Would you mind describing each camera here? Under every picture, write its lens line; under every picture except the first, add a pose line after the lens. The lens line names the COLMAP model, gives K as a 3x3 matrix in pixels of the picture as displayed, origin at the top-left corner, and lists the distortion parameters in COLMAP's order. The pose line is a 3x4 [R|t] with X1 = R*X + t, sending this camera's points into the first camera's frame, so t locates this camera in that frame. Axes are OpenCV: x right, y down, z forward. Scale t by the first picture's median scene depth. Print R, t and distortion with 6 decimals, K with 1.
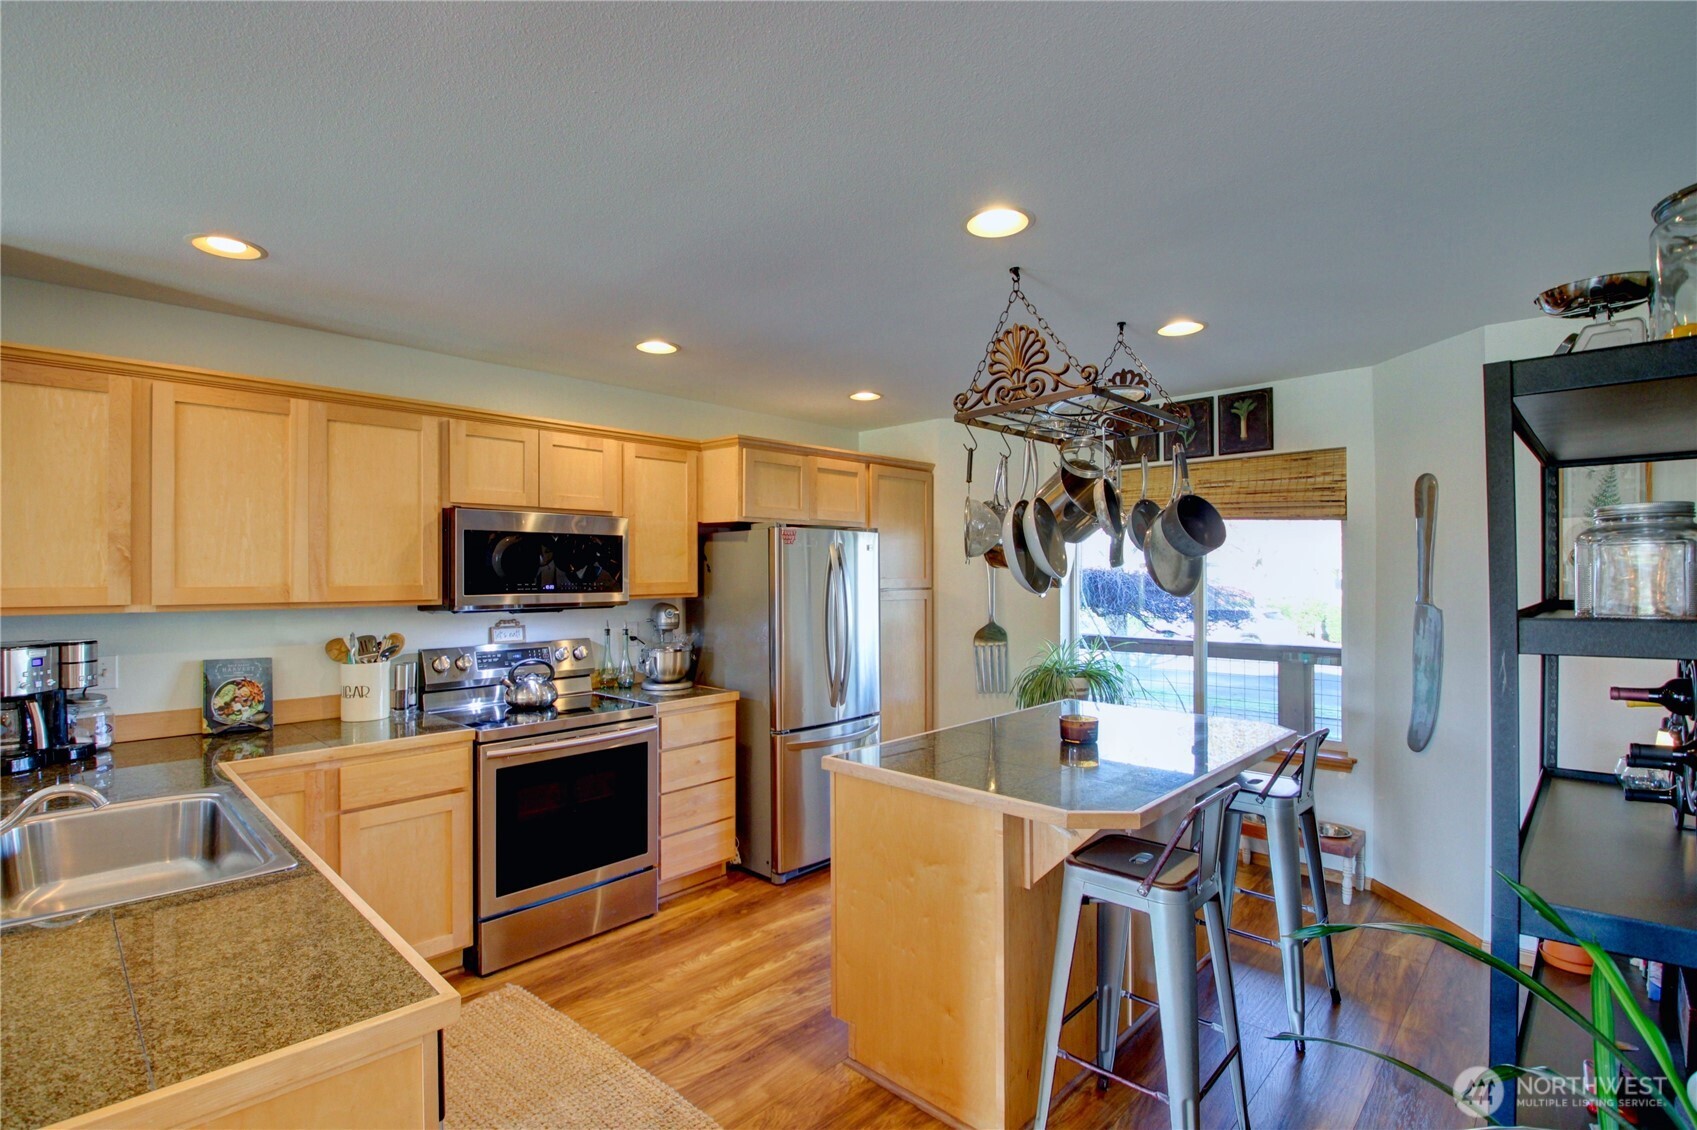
lens RADIAL K [[797.4, 0, 835.9], [0, 797.4, 575.6], [0, 0, 1]] dist [0.026188, -0.037582]
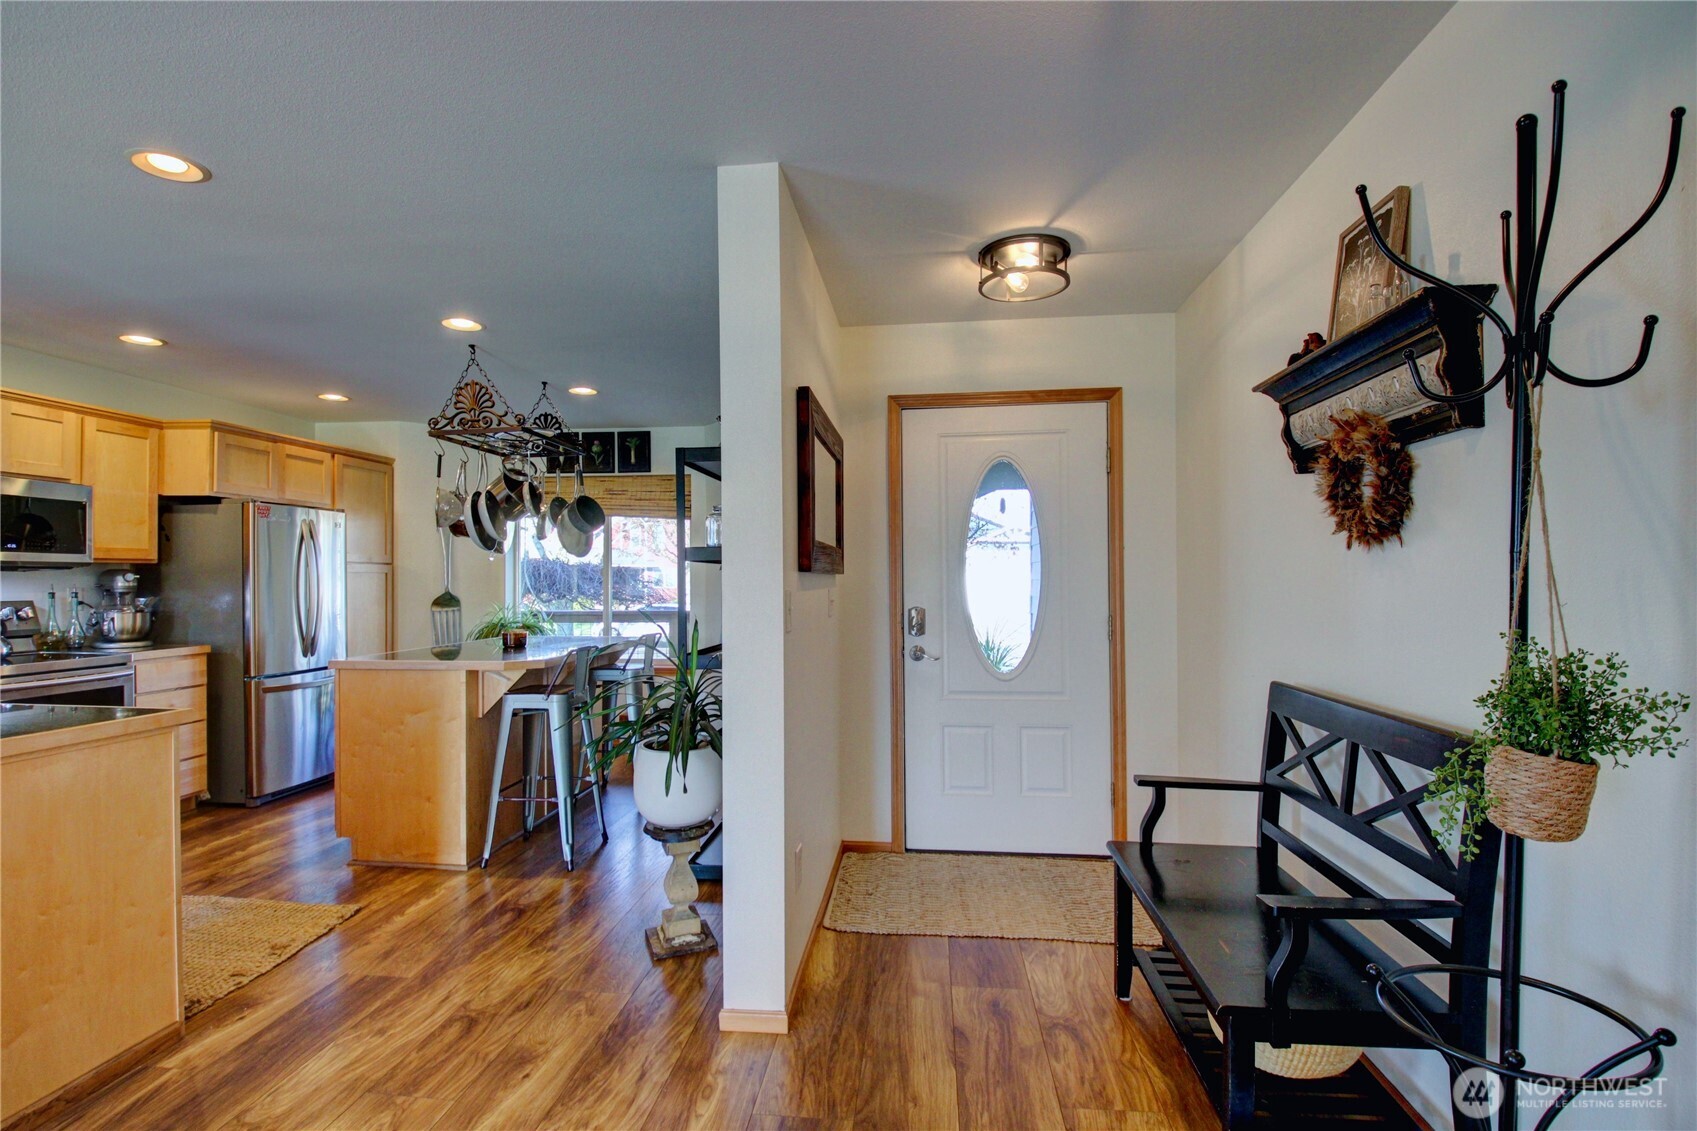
lens RADIAL K [[797.4, 0, 835.9], [0, 797.4, 576.1], [0, 0, 1]] dist [0.026188, -0.037582]
pose [[0.790280, 0.002884, 0.612739, -0.139587], [0.000501, 0.999986, -0.005352, 0.065214], [-0.612746, 0.004536, 0.790267, -0.544777]]
